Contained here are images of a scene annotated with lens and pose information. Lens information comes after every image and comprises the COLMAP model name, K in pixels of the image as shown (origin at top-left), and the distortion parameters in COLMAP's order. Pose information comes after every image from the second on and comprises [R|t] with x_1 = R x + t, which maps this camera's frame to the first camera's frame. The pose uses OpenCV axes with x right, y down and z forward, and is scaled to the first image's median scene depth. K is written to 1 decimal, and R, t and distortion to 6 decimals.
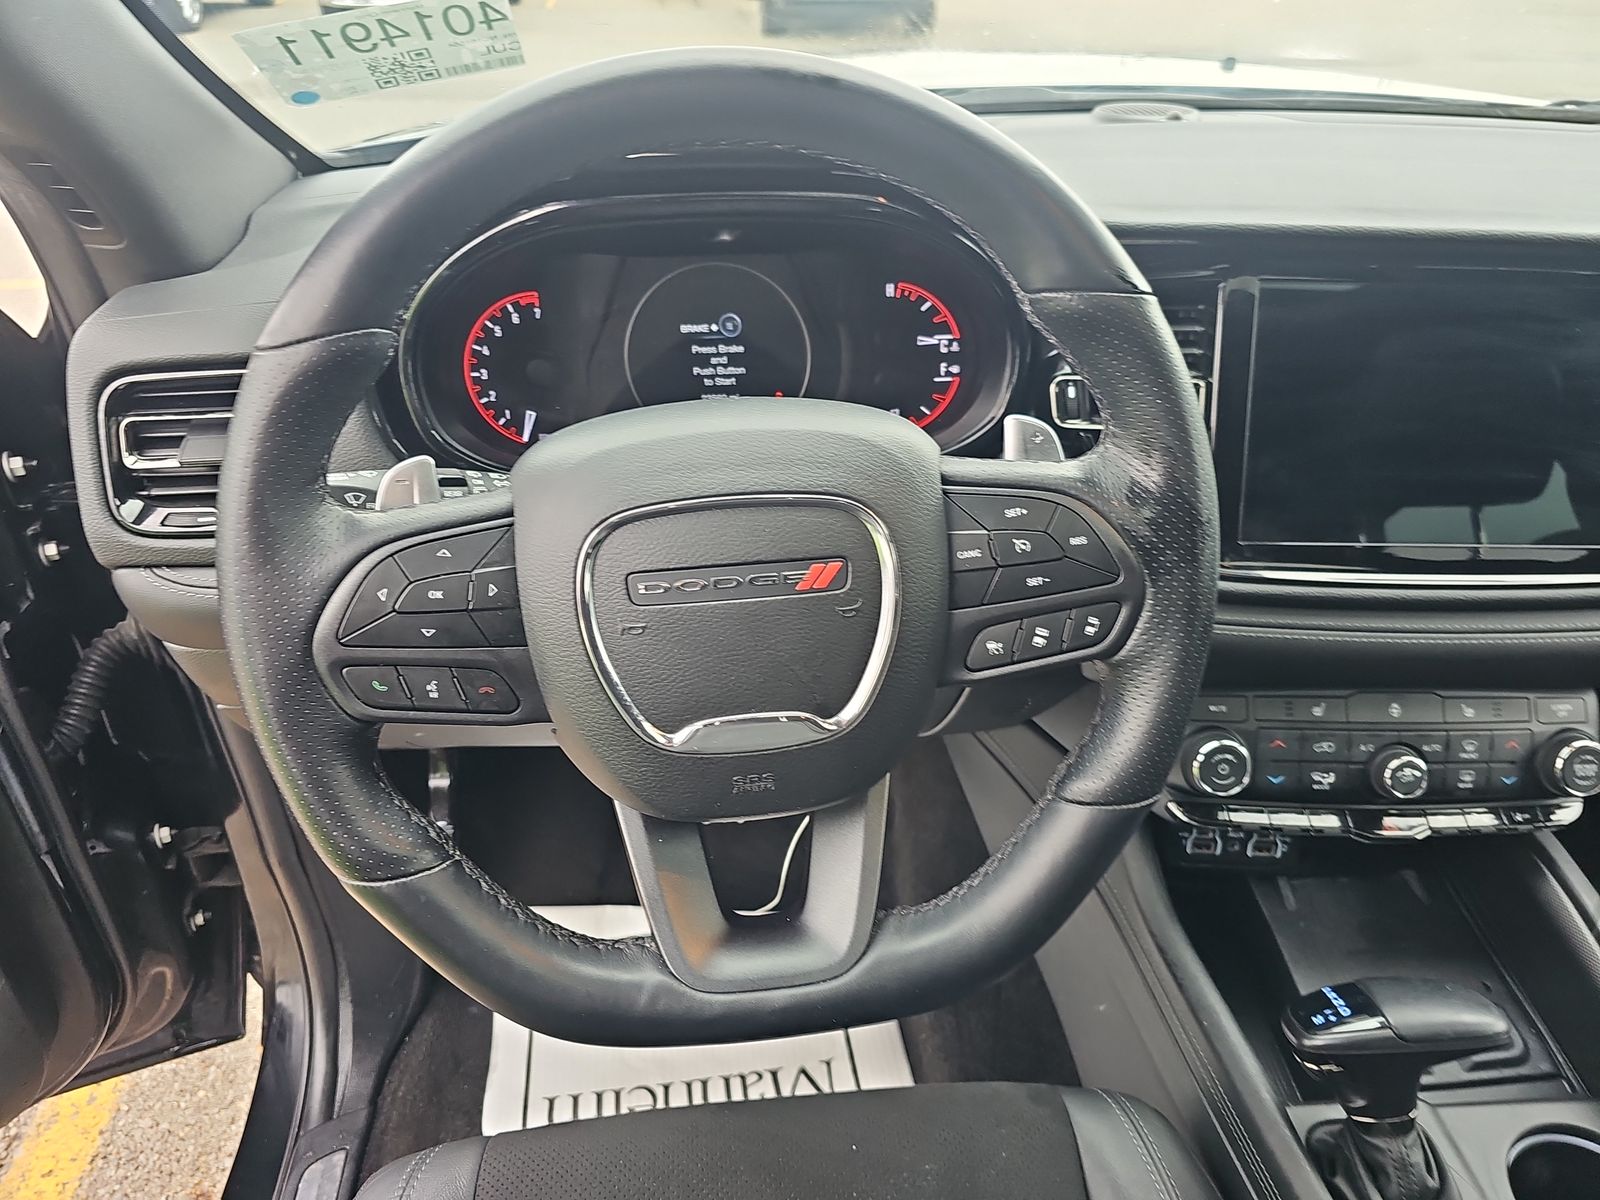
lens RADIAL K [[1092.3, 0, 800.0], [0, 1092.3, 600.0], [0, 0, 1]] dist [0.053107, -0.086394]
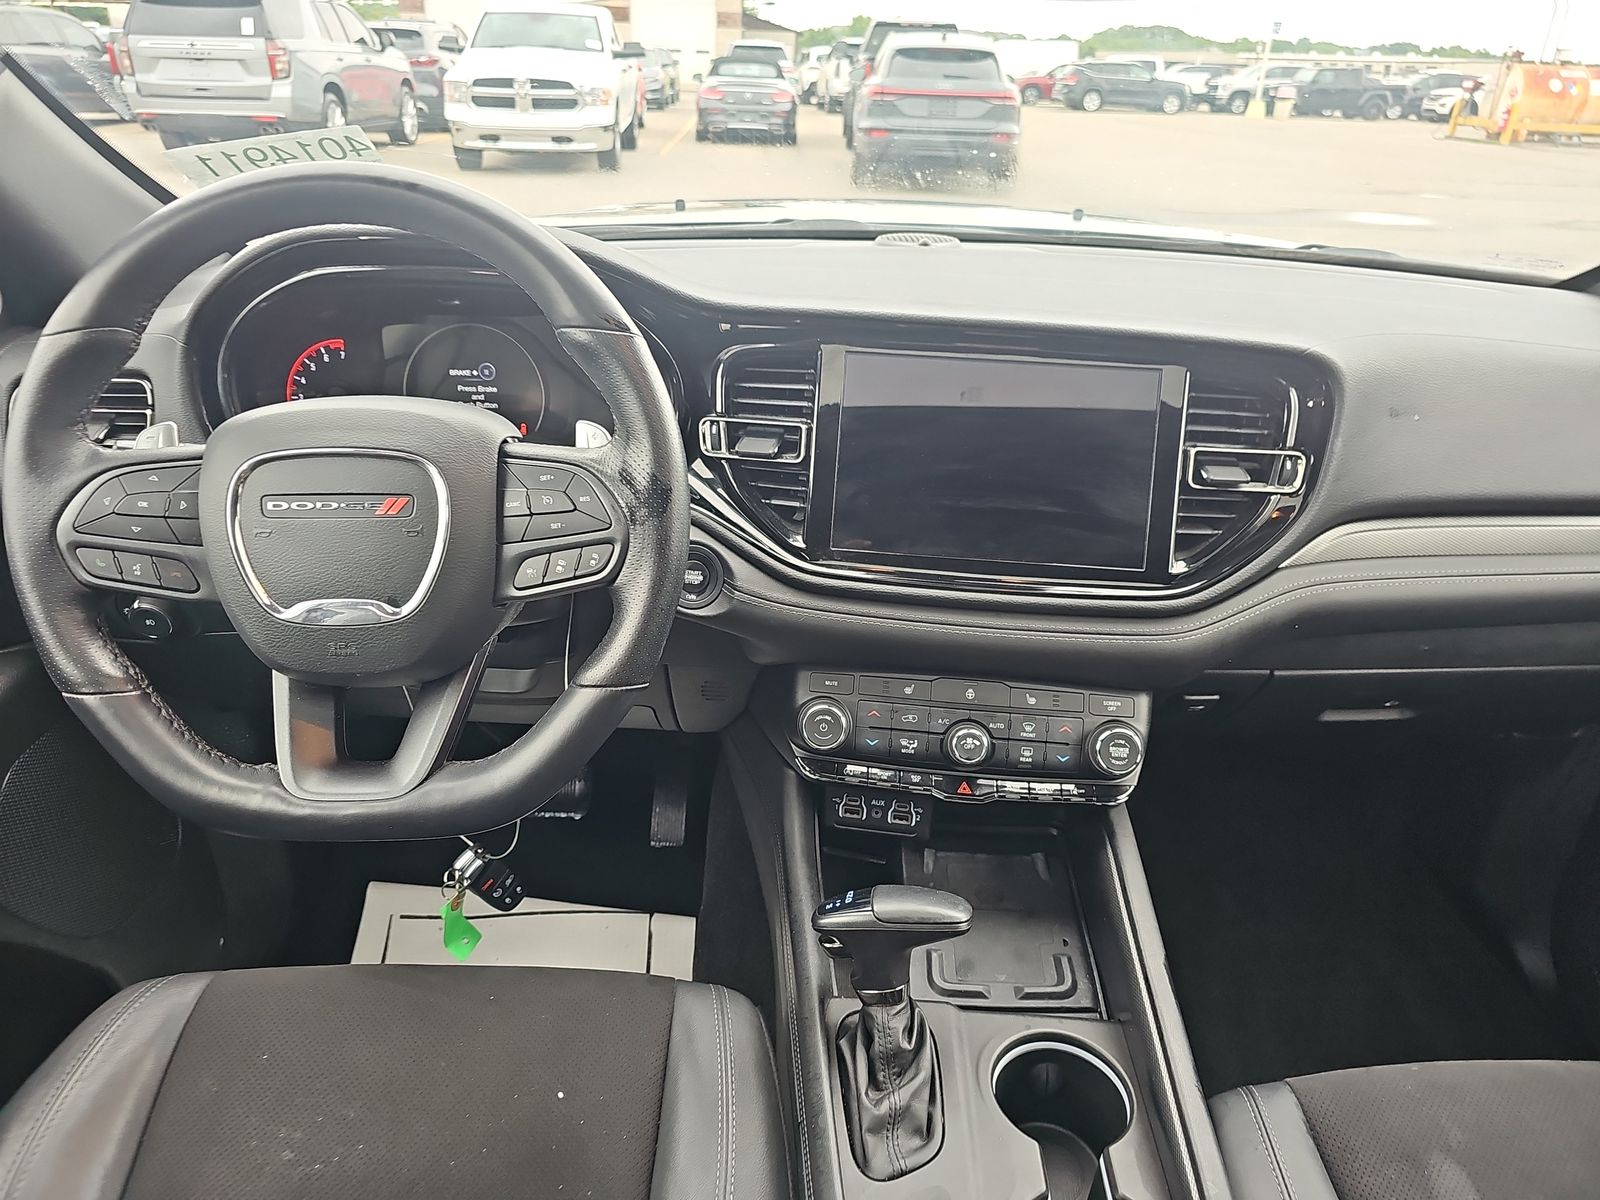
lens RADIAL K [[1092.3, 0, 800.0], [0, 1092.3, 600.0], [0, 0, 1]] dist [0.053107, -0.086394]
pose [[0.995555, 0.062298, -0.070630, 0.434132], [-0.069754, 0.991642, -0.108541, 0.144628], [0.063278, 0.112986, 0.991580, -0.270252]]
